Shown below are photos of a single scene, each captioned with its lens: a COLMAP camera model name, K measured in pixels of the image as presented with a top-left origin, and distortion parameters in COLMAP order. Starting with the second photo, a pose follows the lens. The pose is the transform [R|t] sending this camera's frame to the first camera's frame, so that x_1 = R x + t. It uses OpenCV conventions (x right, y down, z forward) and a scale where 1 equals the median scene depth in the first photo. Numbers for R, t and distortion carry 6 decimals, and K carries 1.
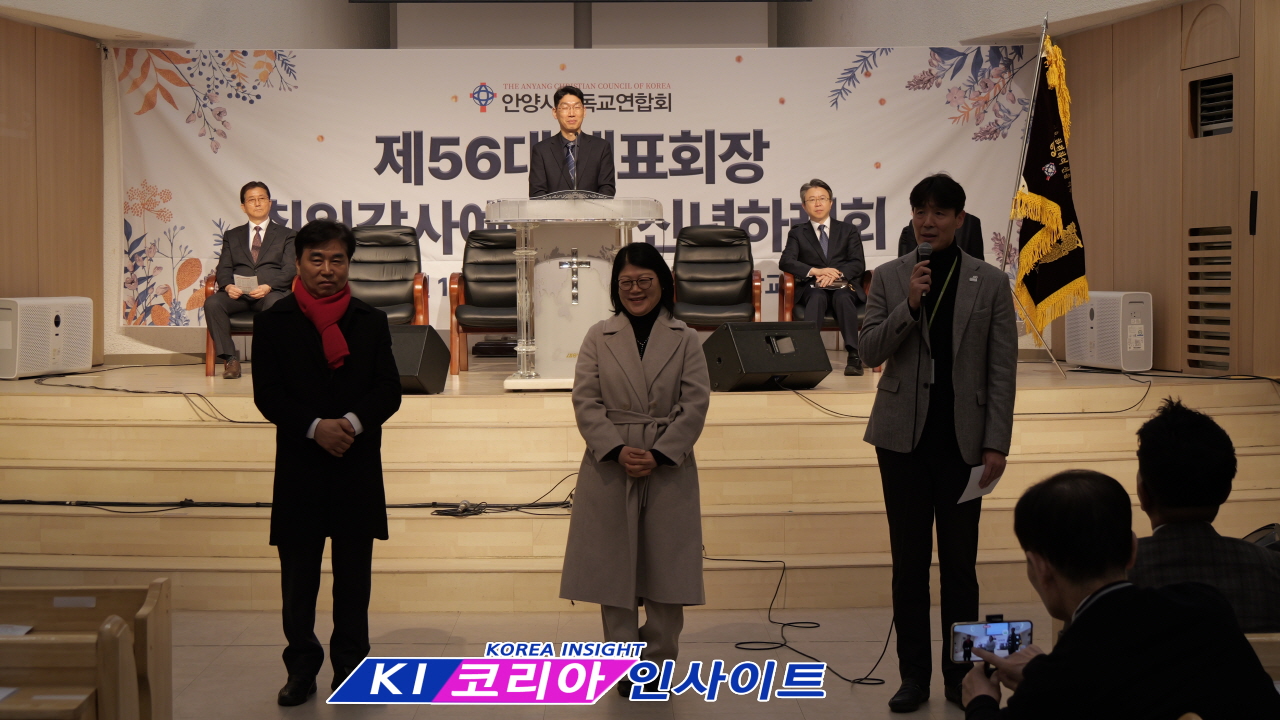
lens RADIAL K [[2140.3, 0, 645.8], [0, 2140.3, 326.8], [0, 0, 1]] dist [0.004252, 0.000000]
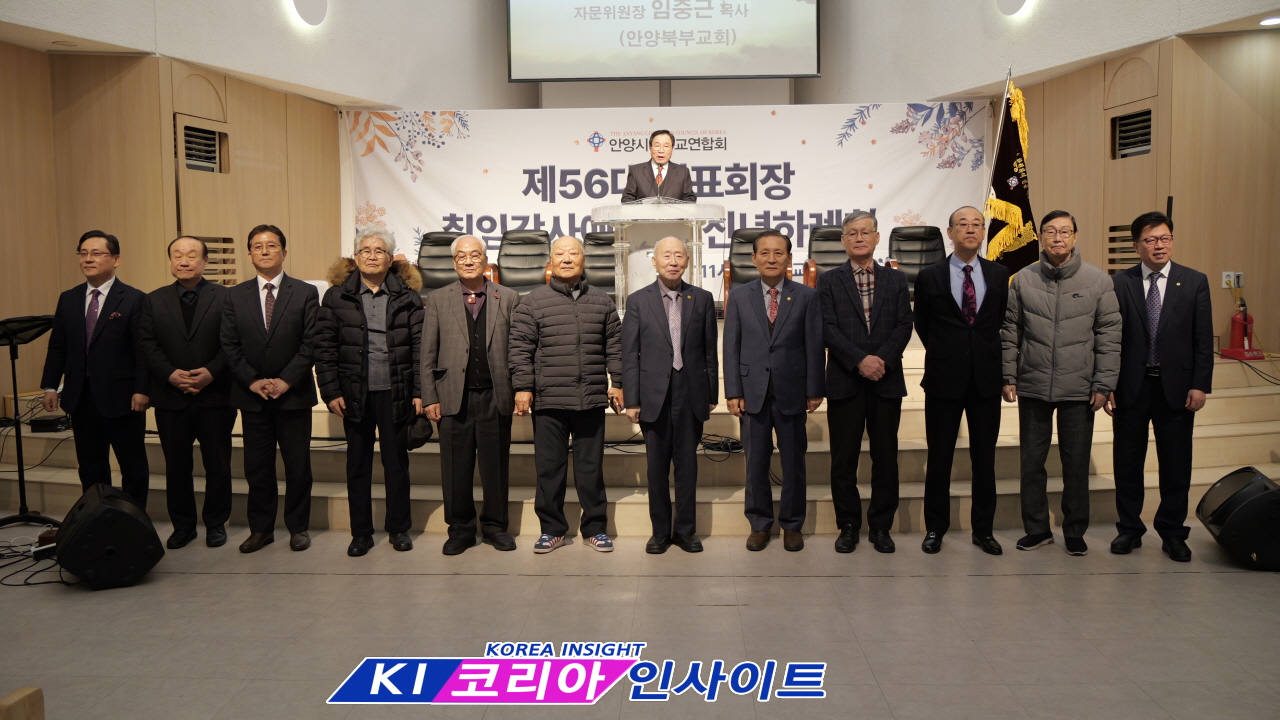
lens RADIAL K [[1111.6, 0, 656.9], [0, 1111.6, 337.5], [0, 0, 1]] dist [-0.042767, 0.008332]
pose [[0.999401, -0.003556, -0.034410, -0.009631], [0.005319, 0.998670, 0.051287, -0.013002], [0.034182, -0.051439, 0.998091, 0.245189]]
